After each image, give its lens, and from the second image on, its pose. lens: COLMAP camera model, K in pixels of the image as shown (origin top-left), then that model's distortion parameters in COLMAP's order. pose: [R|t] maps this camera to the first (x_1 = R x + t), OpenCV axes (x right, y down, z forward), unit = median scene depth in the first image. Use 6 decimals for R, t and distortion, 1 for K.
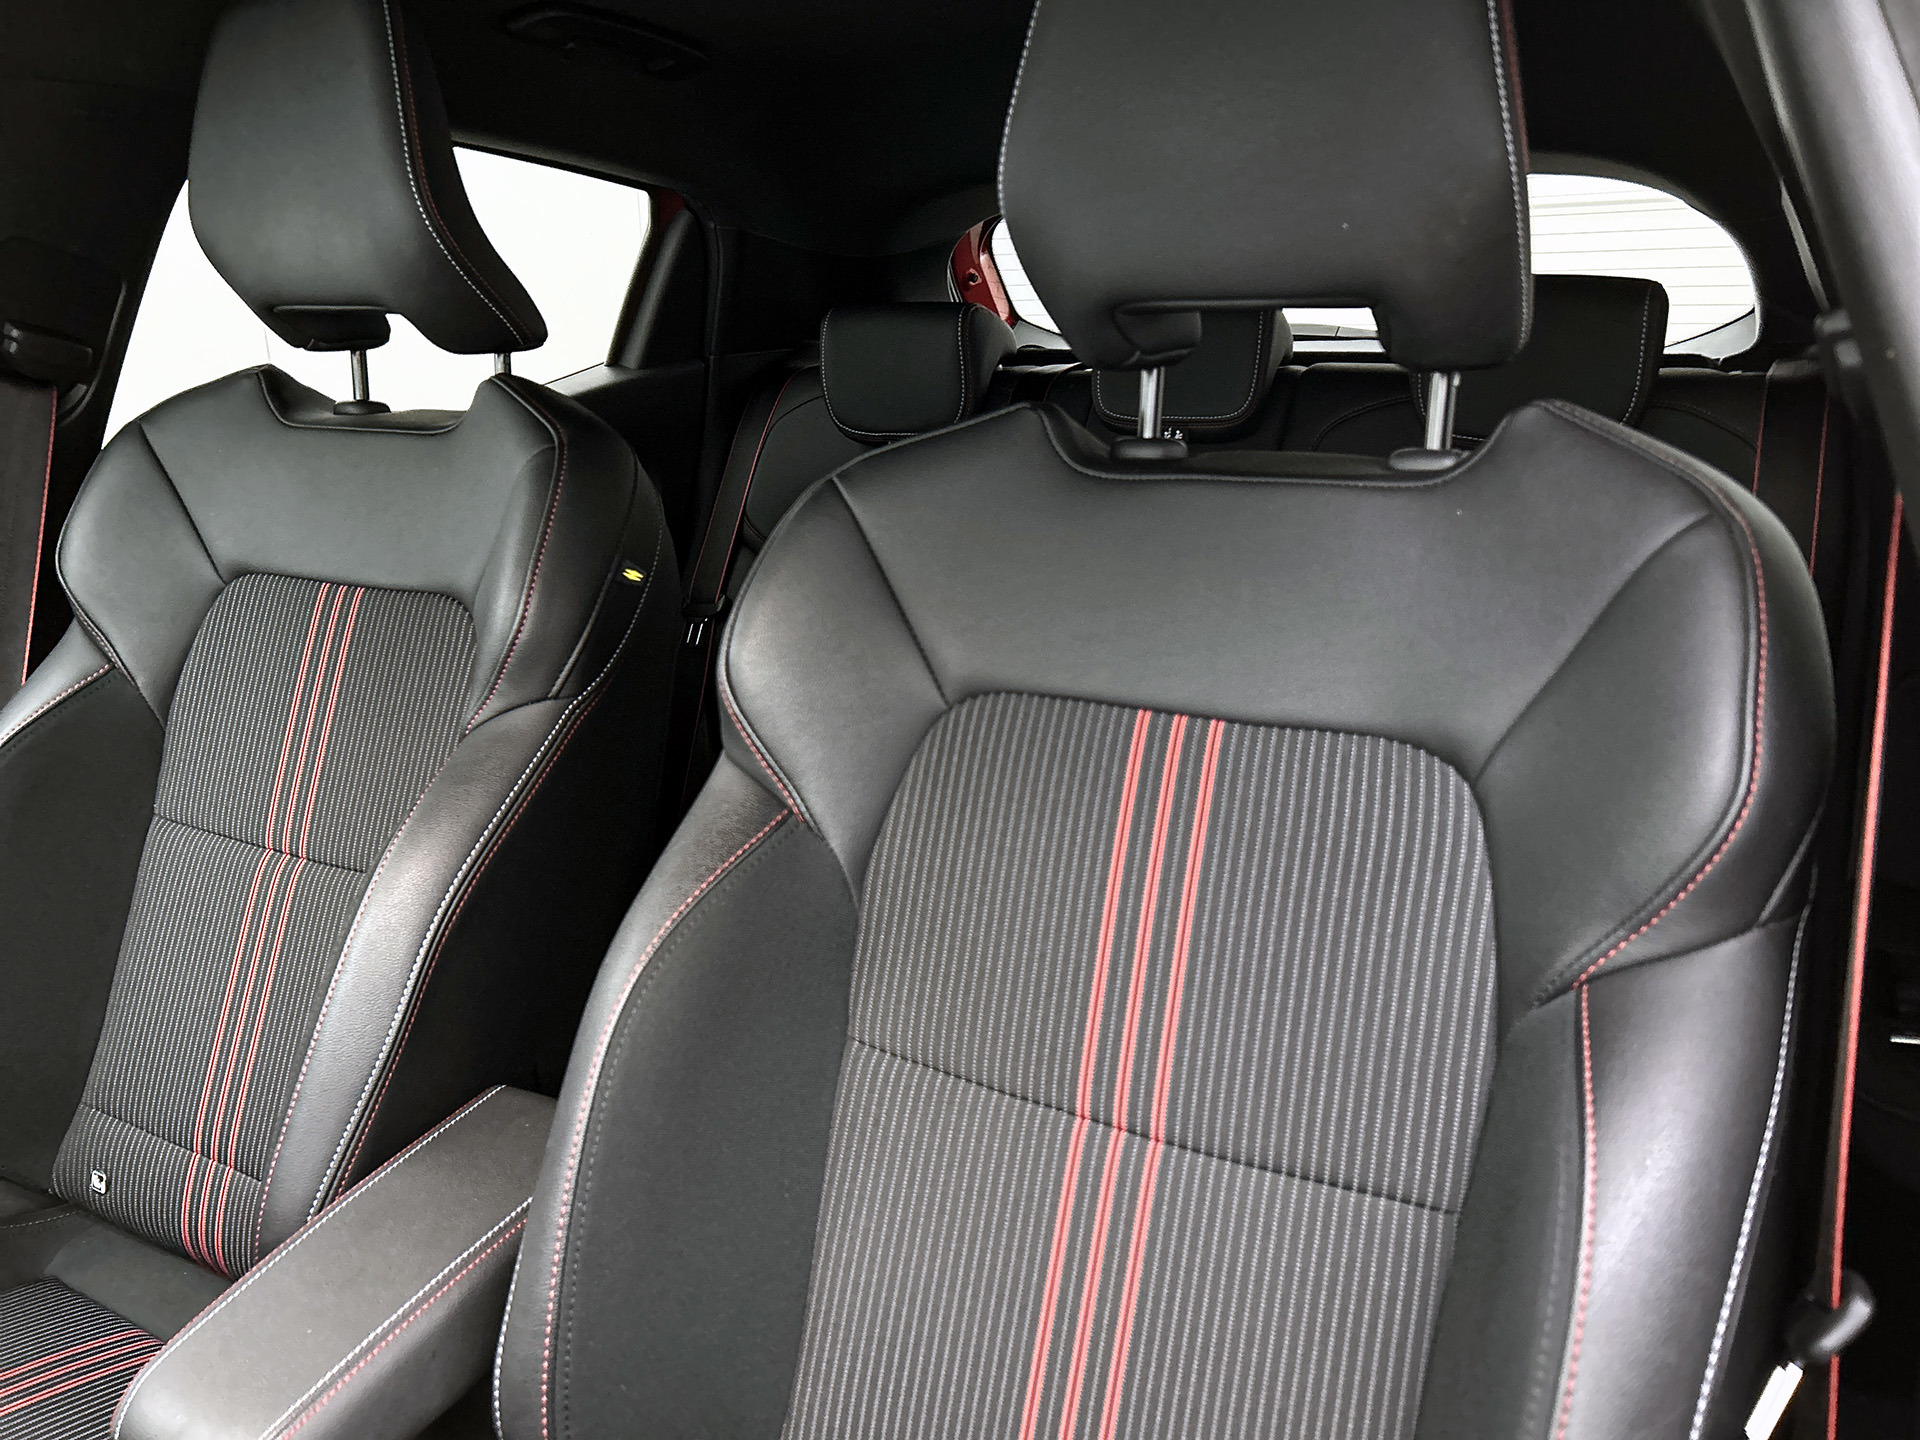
lens RADIAL K [[1437.4, 0, 960.0], [0, 1437.4, 720.0], [0, 0, 1]] dist [0.056843, -0.058122]
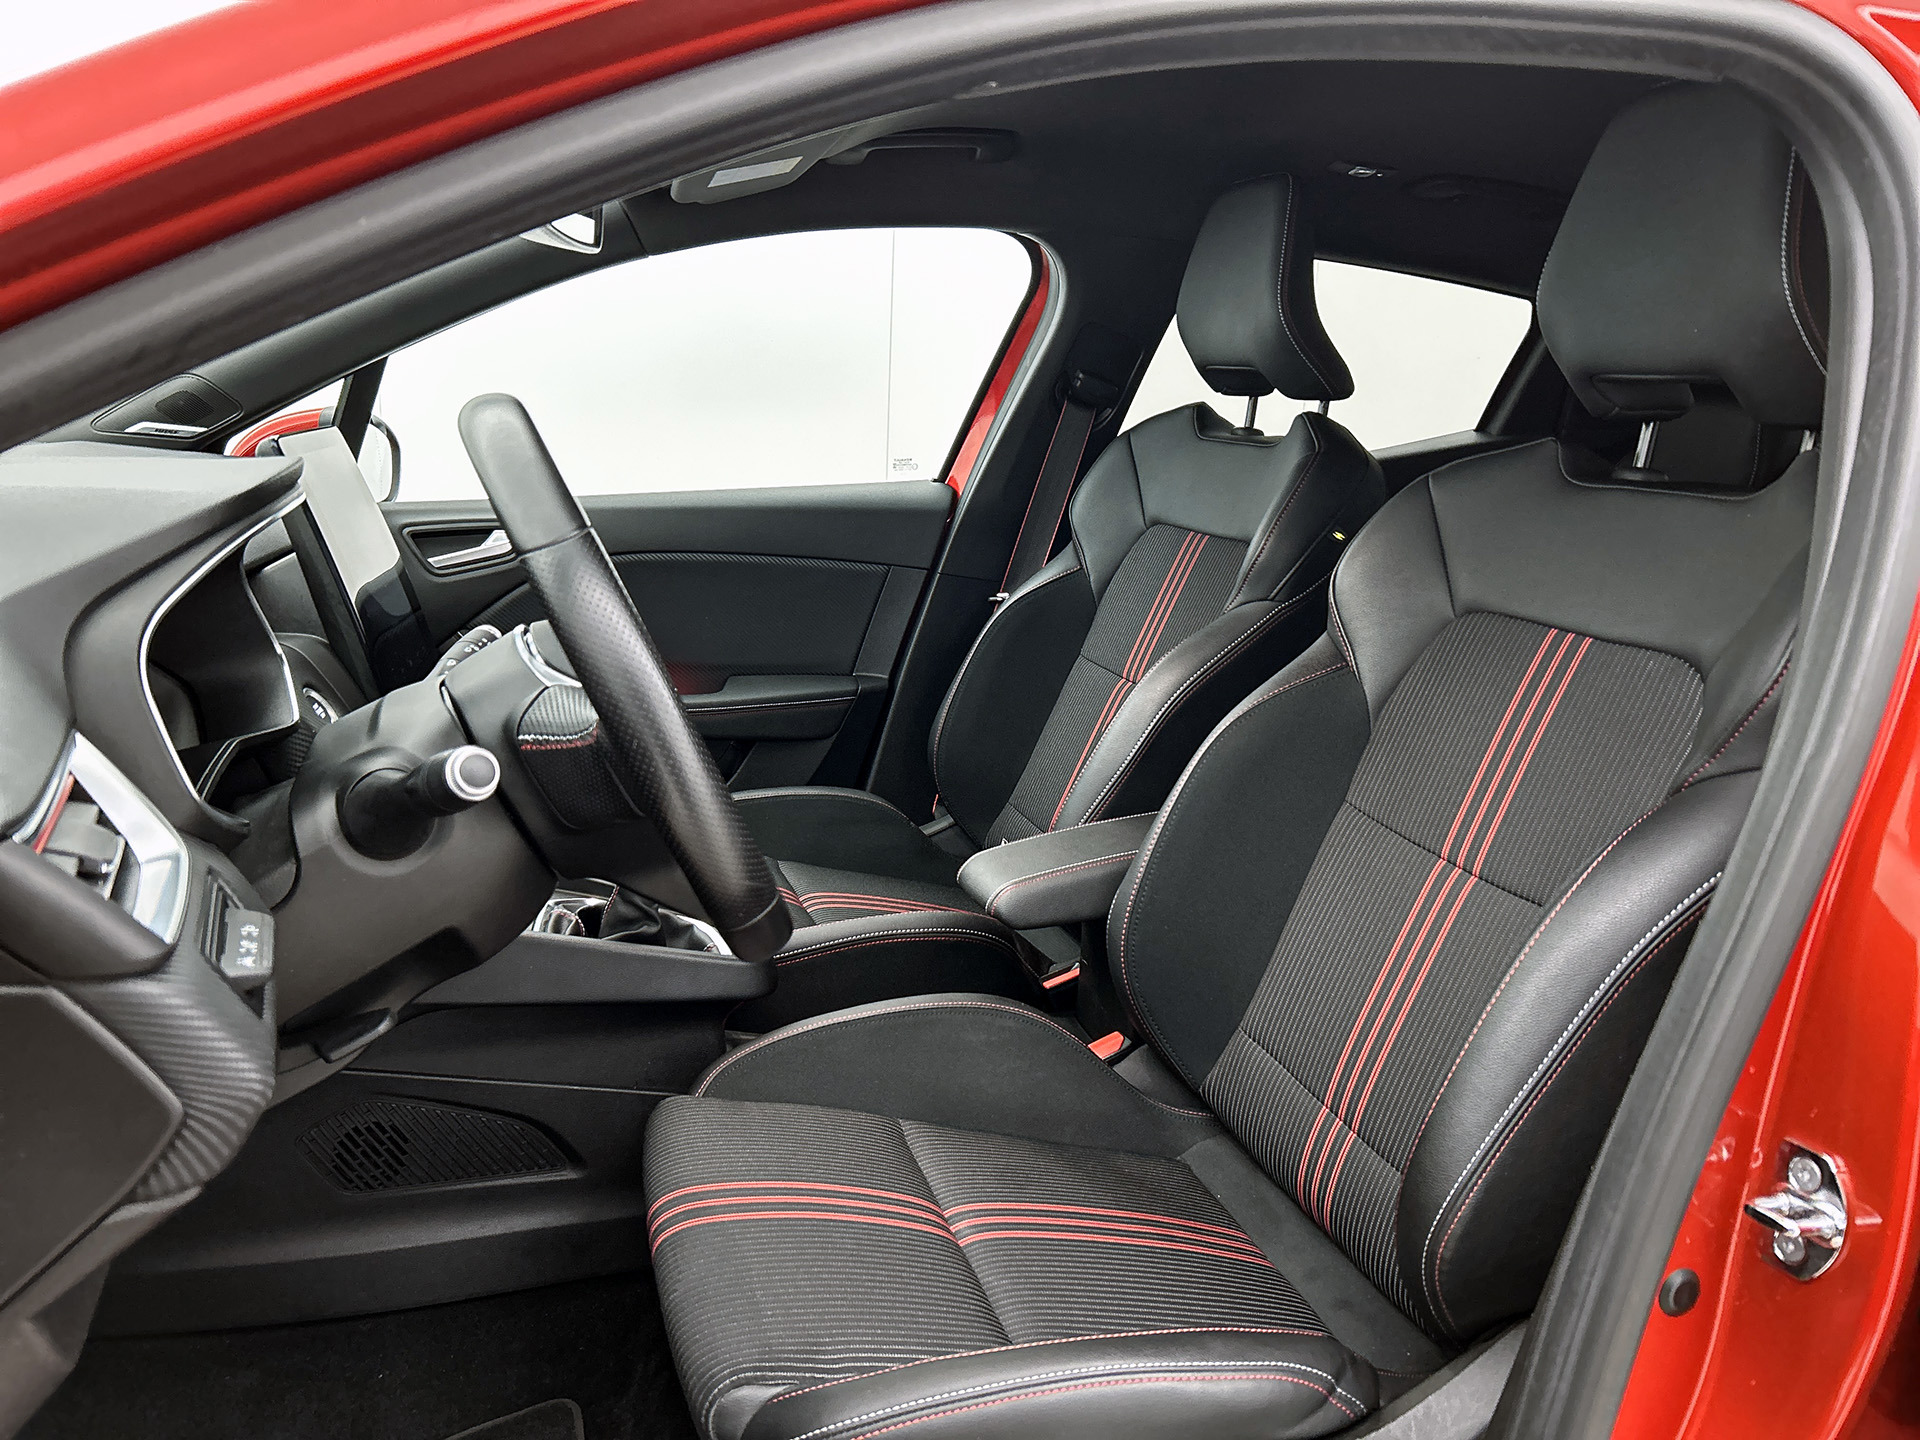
lens RADIAL K [[1437.4, 0, 960.0], [0, 1437.4, 720.0], [0, 0, 1]] dist [0.056843, -0.058122]
pose [[0.751109, 0.200889, -0.628872, 0.450471], [-0.241140, 0.970243, 0.021926, 0.145740], [0.614563, 0.135178, 0.777200, -0.421982]]
